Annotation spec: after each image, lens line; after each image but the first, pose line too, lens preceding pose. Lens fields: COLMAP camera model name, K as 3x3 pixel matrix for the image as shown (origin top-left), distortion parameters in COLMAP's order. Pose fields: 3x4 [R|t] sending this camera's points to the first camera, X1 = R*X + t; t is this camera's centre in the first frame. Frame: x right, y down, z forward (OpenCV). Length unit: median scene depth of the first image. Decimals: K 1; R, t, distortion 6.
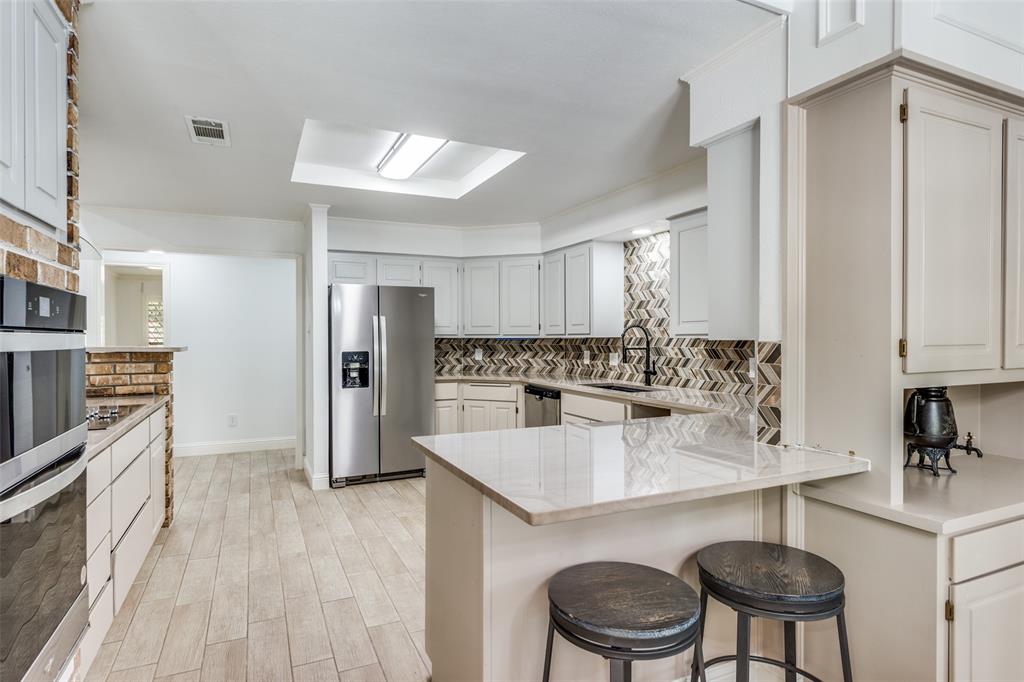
lens RADIAL K [[542.5, 0, 517.0], [0, 542.5, 338.4], [0, 0, 1]] dist [-0.009423, 0.007216]
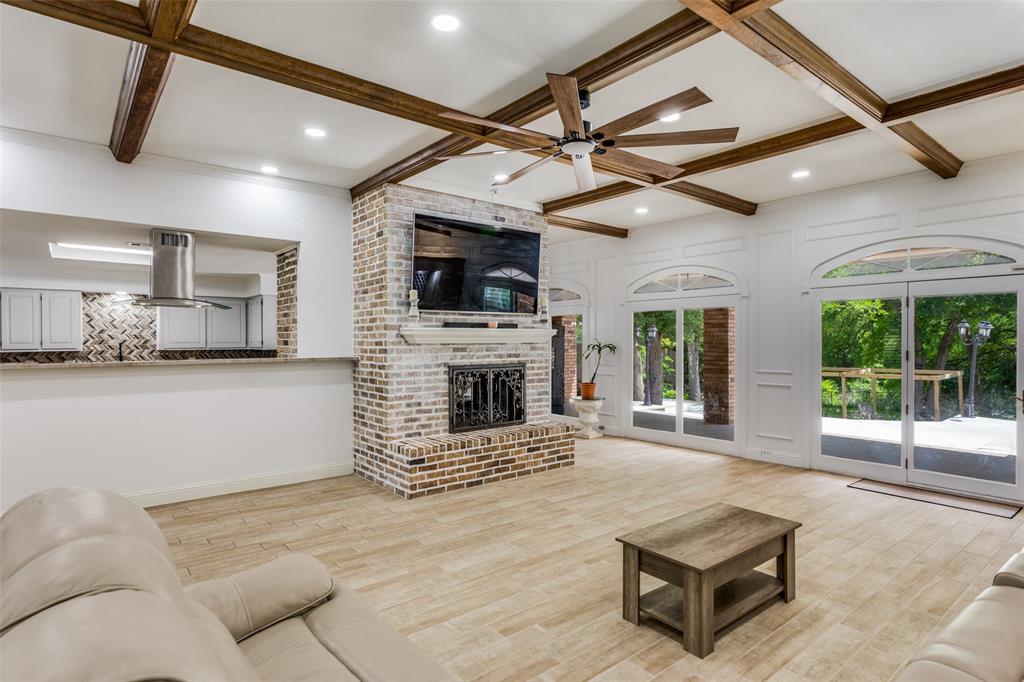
lens RADIAL K [[542.5, 0, 509.4], [0, 542.5, 340.3], [0, 0, 1]] dist [-0.009423, 0.007216]
pose [[-0.230683, 0.000176, 0.973029, -1.850467], [0.007798, 0.999968, 0.001668, -0.027958], [-0.972998, 0.007972, -0.230677, 0.138477]]
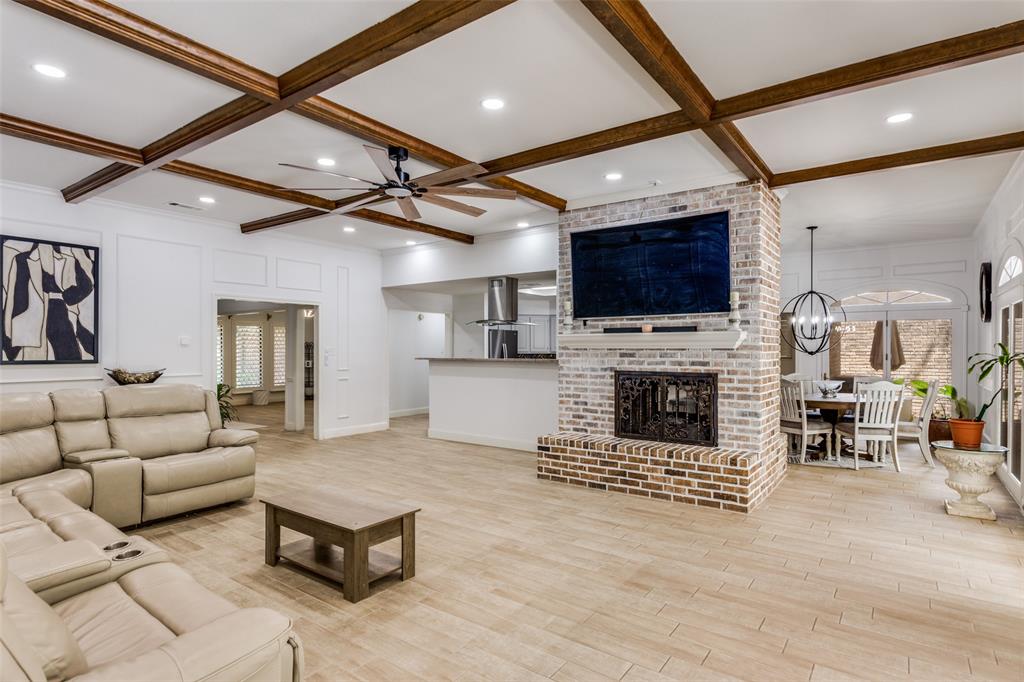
lens RADIAL K [[542.5, 0, 502.9], [0, 542.5, 347.0], [0, 0, 1]] dist [-0.009423, 0.007216]
pose [[0.884271, 0.001859, 0.466970, -1.416160], [0.001674, 0.999973, -0.007151, -0.014549], [-0.466970, 0.007105, 0.884244, -1.071388]]
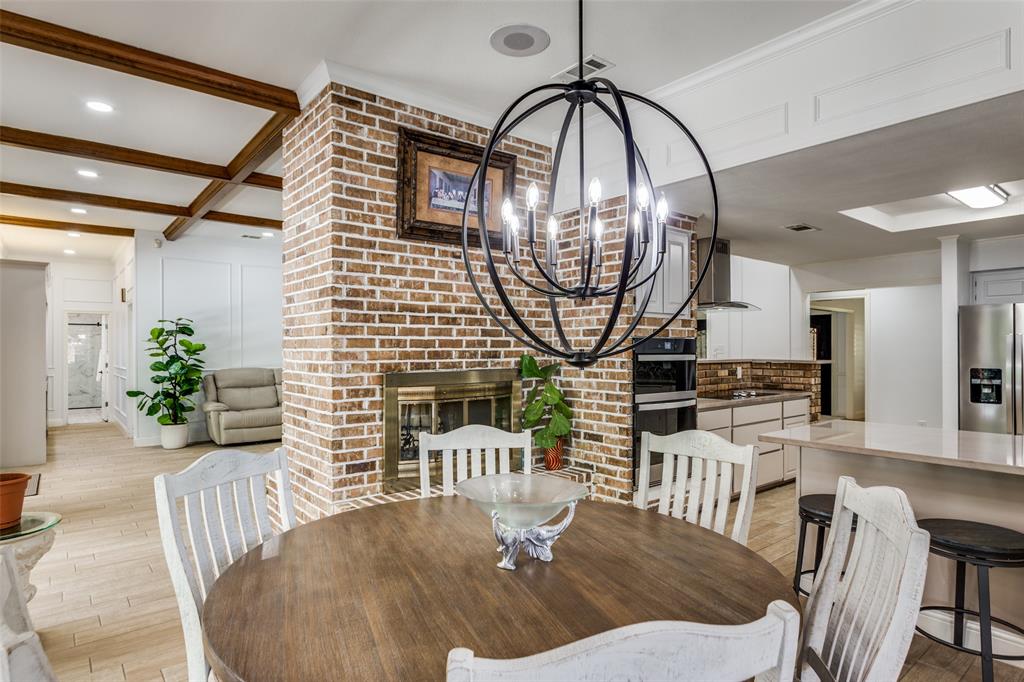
lens RADIAL K [[567.8, 0, 501.7], [0, 567.8, 344.1], [0, 0, 1]] dist [0.002414, -0.000007]
pose [[0.223826, -0.006347, -0.974608, 0.604949], [-0.002417, 0.999972, -0.007067, -0.013942], [0.974626, 0.003937, 0.223805, -0.173306]]
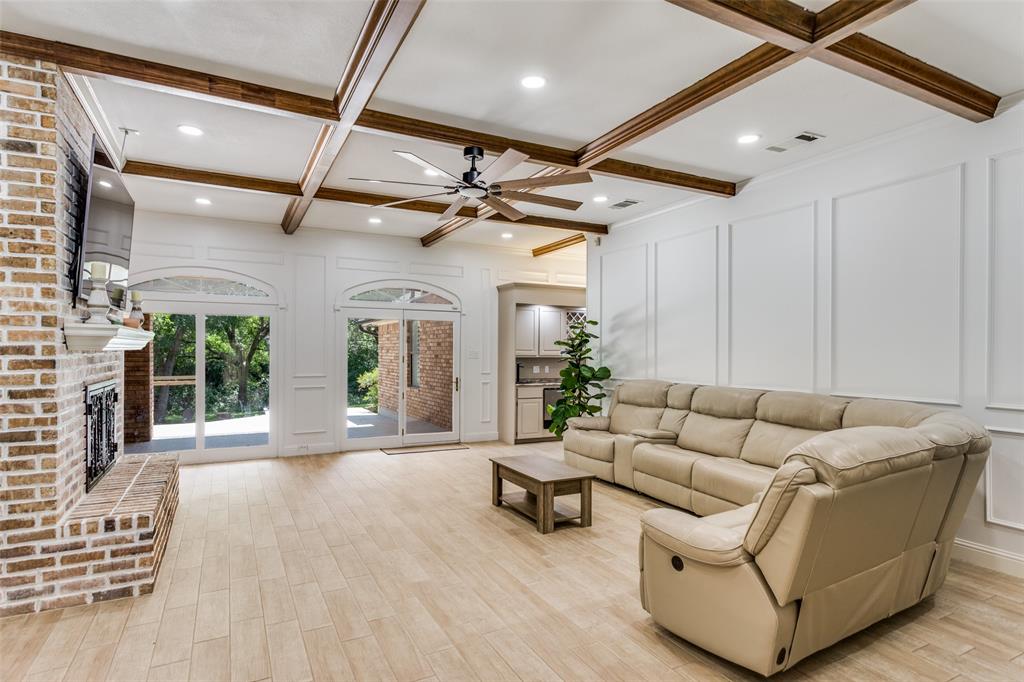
lens RADIAL K [[542.5, 0, 509.7], [0, 542.5, 357.5], [0, 0, 1]] dist [-0.009423, 0.007216]
pose [[-0.999441, -0.004259, -0.033168, -1.164580], [-0.004907, 0.999798, 0.019486, -0.028372], [0.033078, 0.019638, -0.999260, 0.815556]]
